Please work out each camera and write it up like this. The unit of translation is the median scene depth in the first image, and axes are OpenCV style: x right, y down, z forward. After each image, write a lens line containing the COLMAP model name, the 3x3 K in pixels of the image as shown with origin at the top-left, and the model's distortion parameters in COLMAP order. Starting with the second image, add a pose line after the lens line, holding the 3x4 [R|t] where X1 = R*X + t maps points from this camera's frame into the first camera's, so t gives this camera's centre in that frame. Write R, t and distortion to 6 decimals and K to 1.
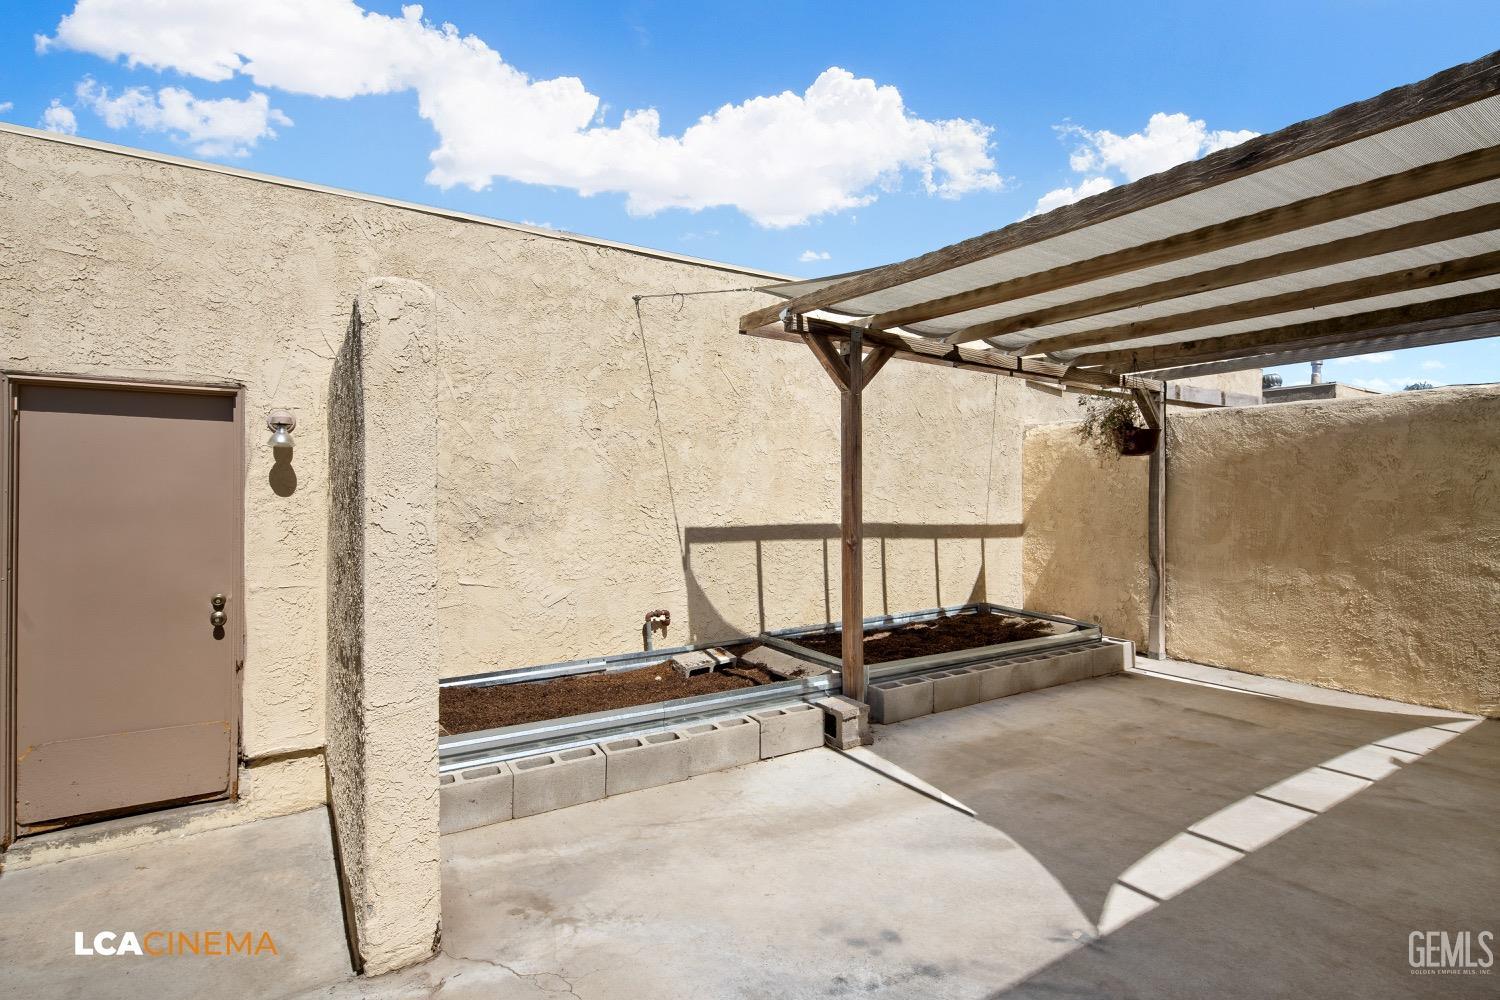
lens RADIAL K [[745.3, 0, 750.9], [0, 745.3, 490.7], [0, 0, 1]] dist [0.001068, -0.000459]
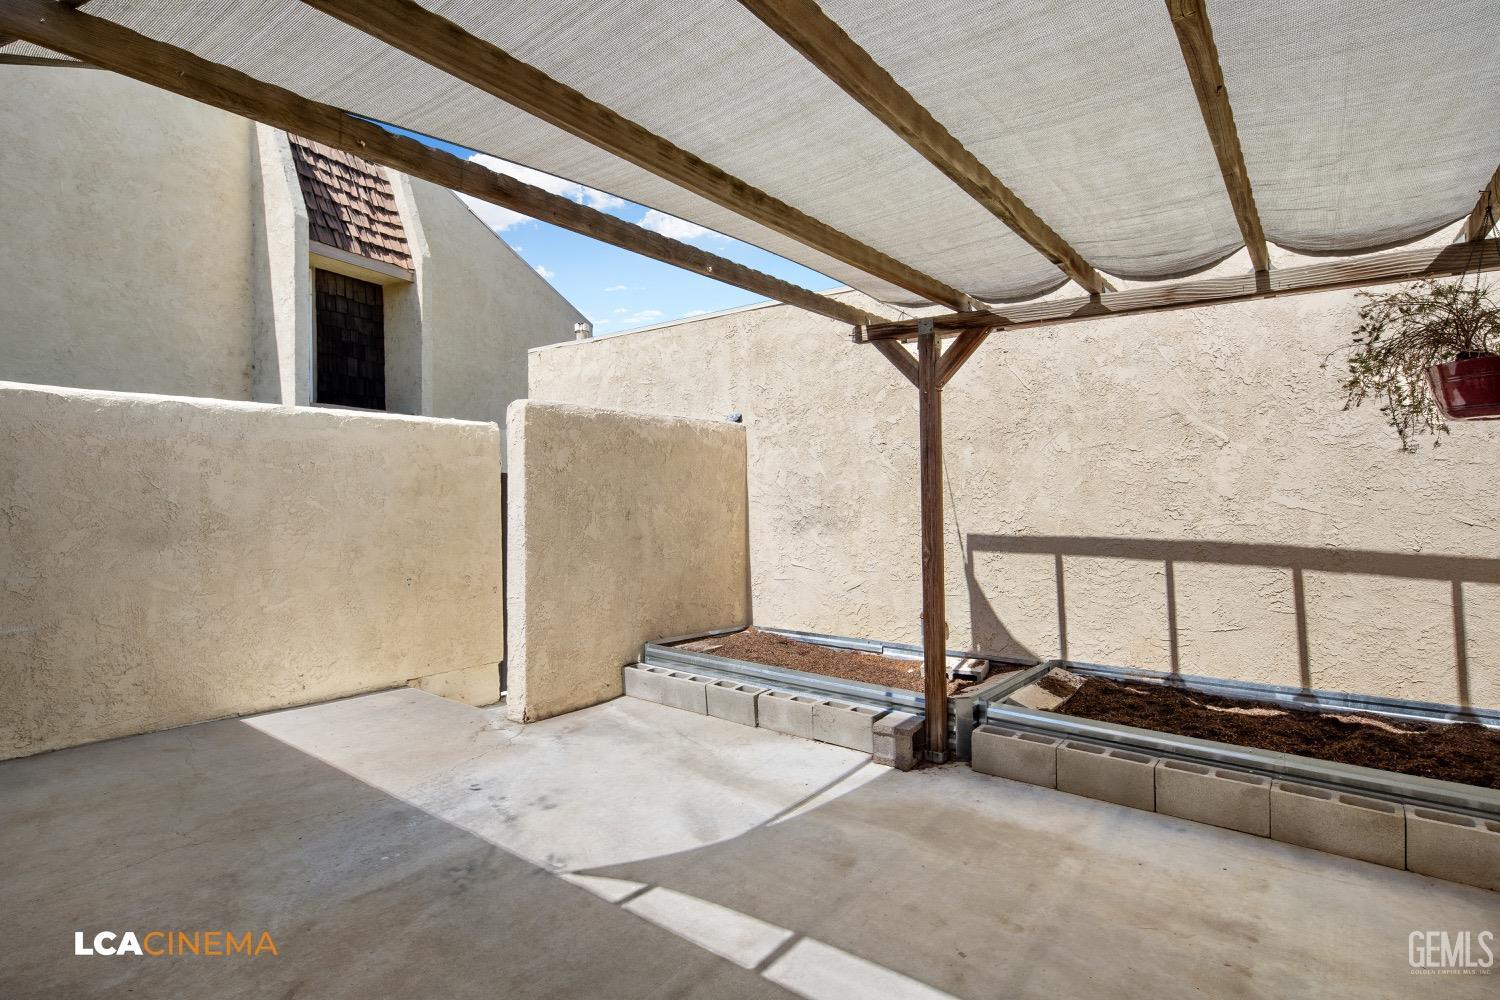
lens RADIAL K [[739.3, 0, 755.7], [0, 739.3, 502.0], [0, 0, 1]] dist [0.000953, -0.000399]
pose [[0.327478, 0.006160, -0.944839, 1.071383], [0.006829, 0.999937, 0.008886, -0.005215], [0.944834, -0.009363, 0.327415, 0.580727]]
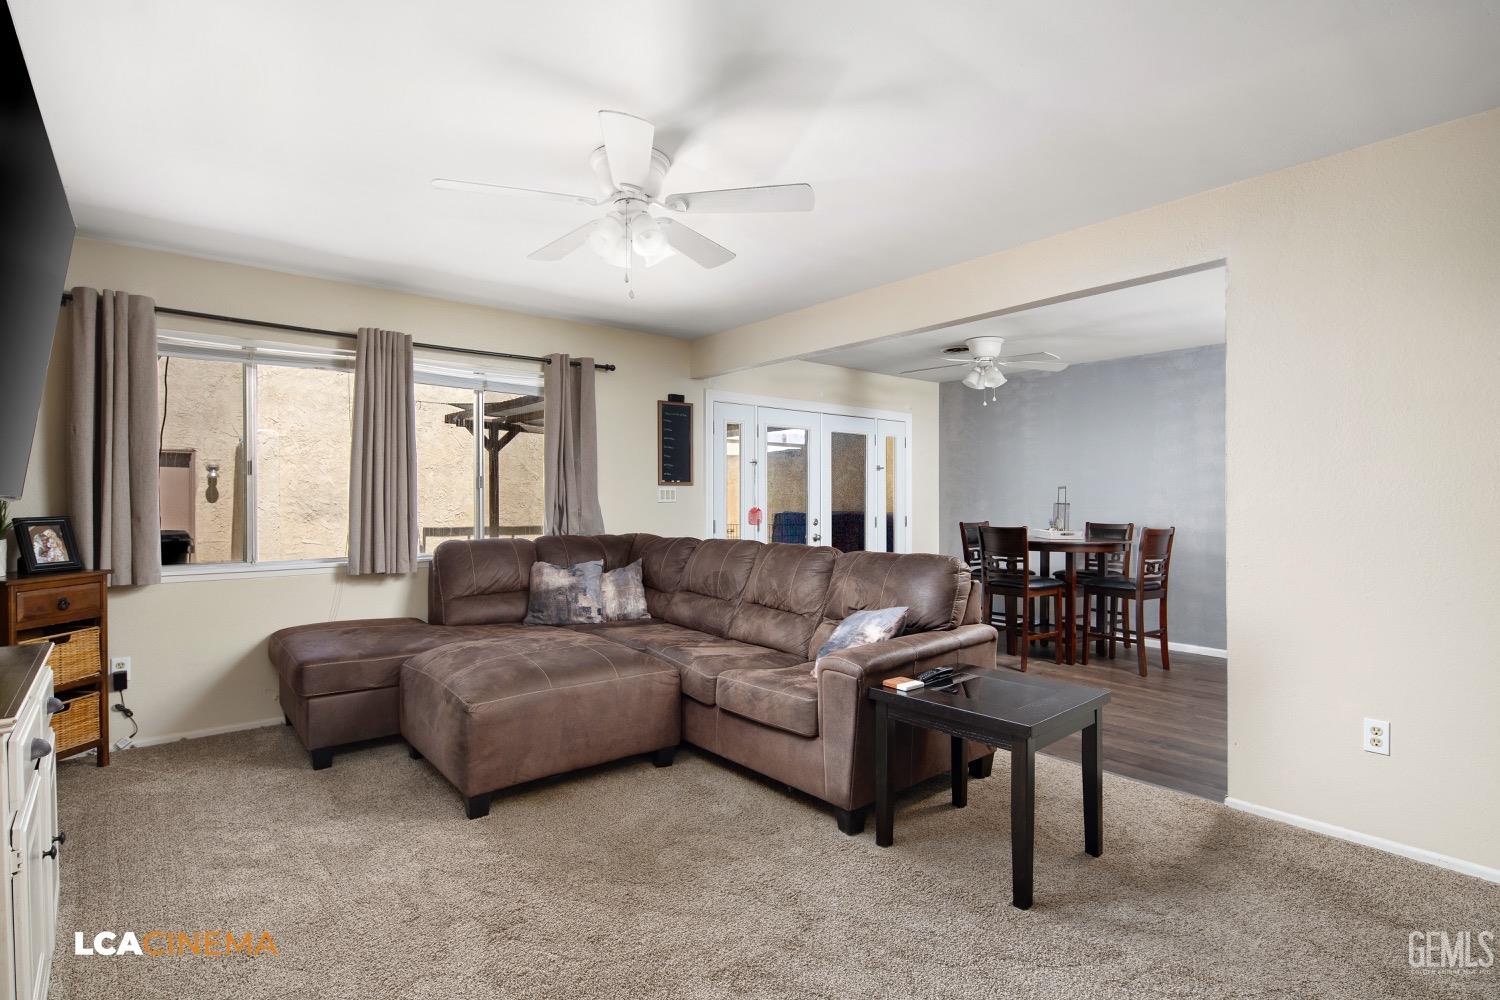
lens RADIAL K [[739.3, 0, 755.7], [0, 739.3, 502.0], [0, 0, 1]] dist [0.000953, -0.000399]
pose [[0.991389, -0.004741, 0.130861, 0.710256], [0.004830, 0.999988, -0.000358, 0.022188], [-0.130858, 0.000987, 0.991401, -1.450760]]
